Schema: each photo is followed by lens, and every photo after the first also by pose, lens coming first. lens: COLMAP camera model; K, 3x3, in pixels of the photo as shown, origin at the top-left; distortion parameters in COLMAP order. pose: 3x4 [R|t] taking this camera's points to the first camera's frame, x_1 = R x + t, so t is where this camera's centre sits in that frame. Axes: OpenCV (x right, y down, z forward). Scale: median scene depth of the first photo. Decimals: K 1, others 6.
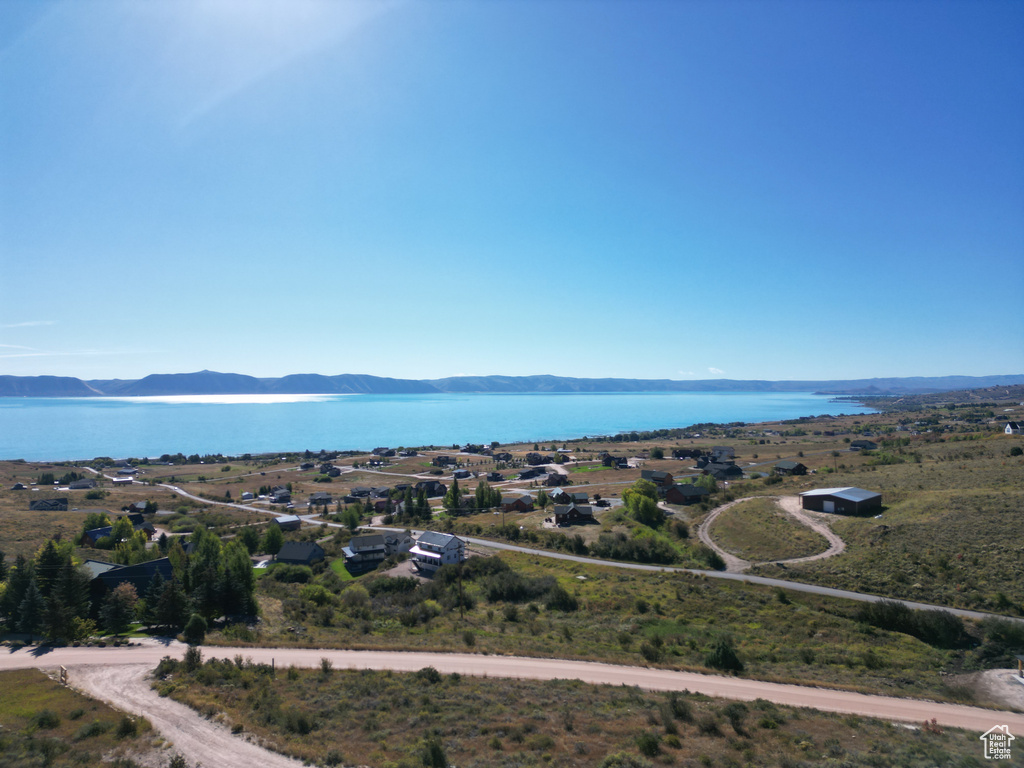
lens RADIAL K [[710.9, 0, 512.4], [0, 710.9, 379.5], [0, 0, 1]] dist [0.075528, -0.065947]
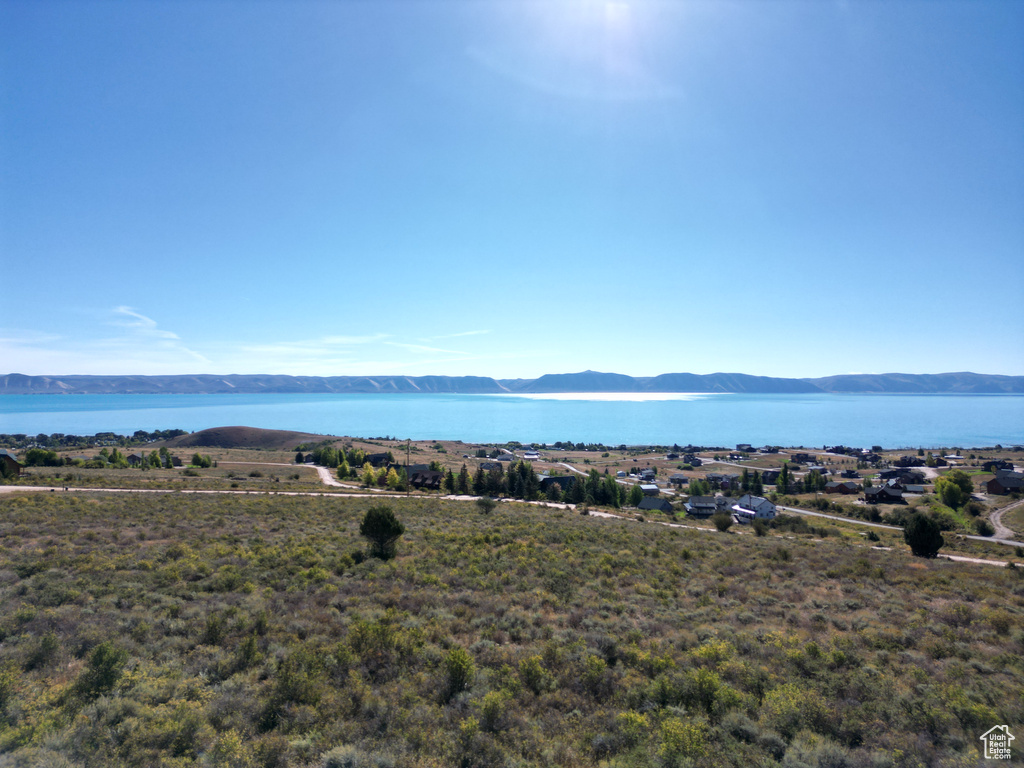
lens RADIAL K [[710.9, 0, 511.4], [0, 710.9, 382.2], [0, 0, 1]] dist [0.075528, -0.065947]
pose [[0.872089, 0.000744, -0.489346, 0.046136], [0.001839, 0.999987, 0.004798, -0.000662], [0.489343, -0.005084, 0.872076, -0.112057]]
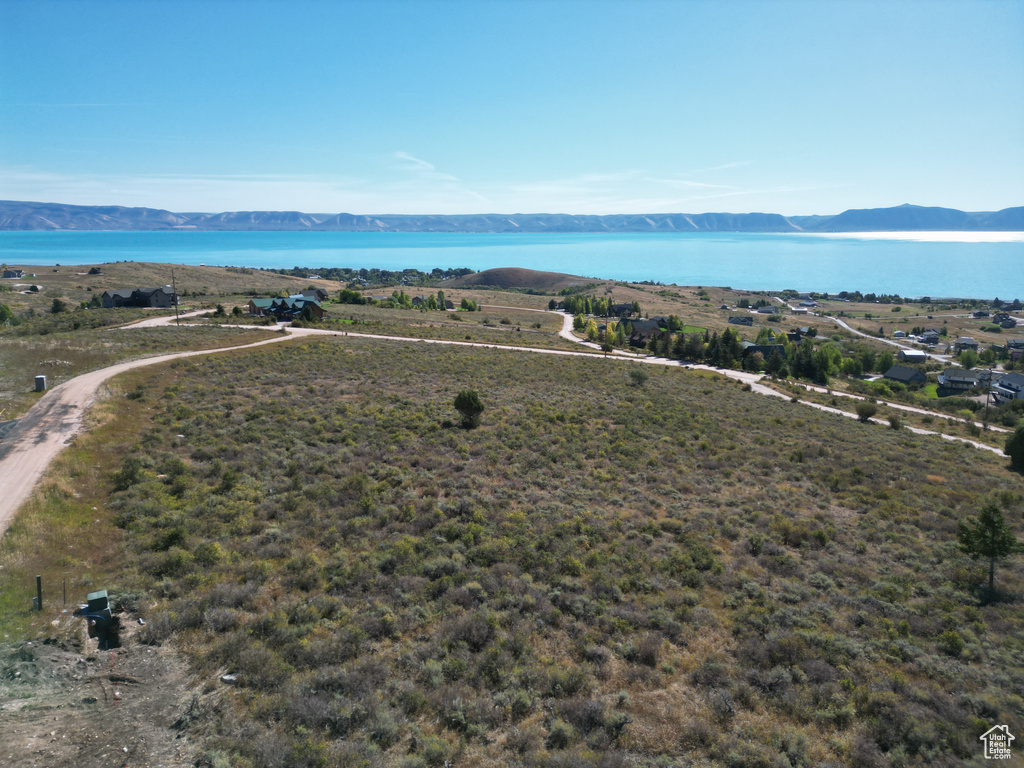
lens RADIAL K [[710.9, 0, 509.2], [0, 710.9, 392.2], [0, 0, 1]] dist [0.075528, -0.065947]
pose [[0.627281, 0.181708, -0.757298, 0.082167], [0.004862, 0.971467, 0.237124, -0.012444], [0.778778, -0.152425, 0.608500, -0.112707]]
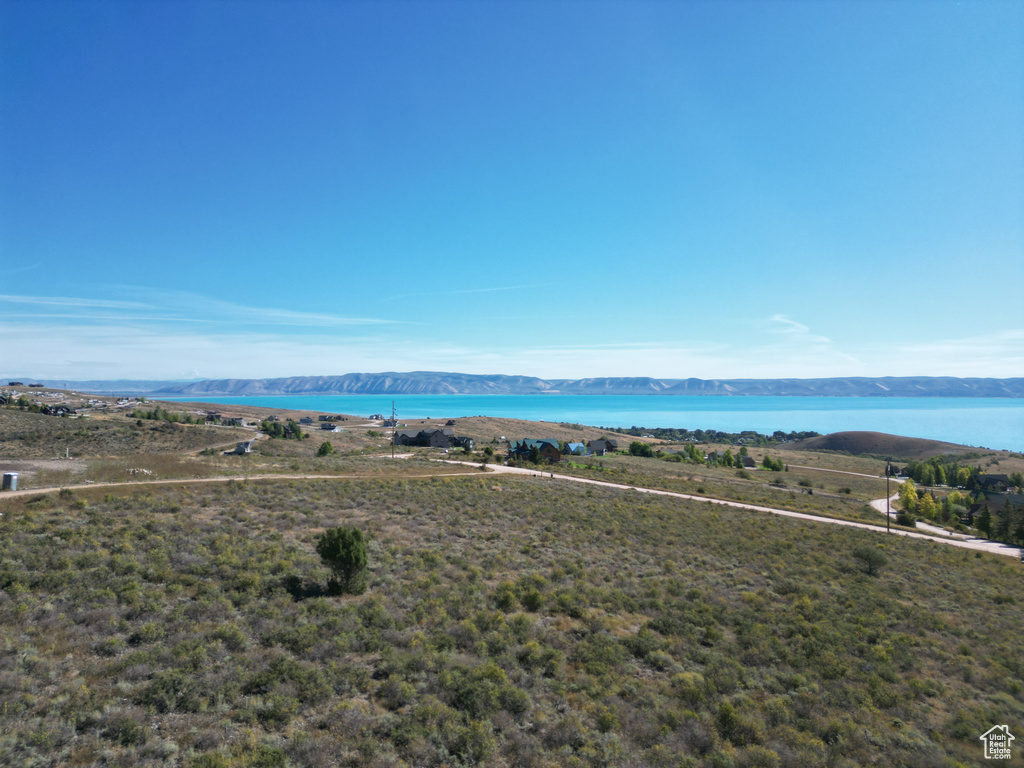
lens RADIAL K [[710.9, 0, 510.9], [0, 710.9, 384.1], [0, 0, 1]] dist [0.075528, -0.065947]
pose [[0.204828, -0.001535, -0.978797, 0.061903], [0.006097, 0.999981, -0.000293, 0.000529], [0.978779, -0.005908, 0.204834, -0.049467]]
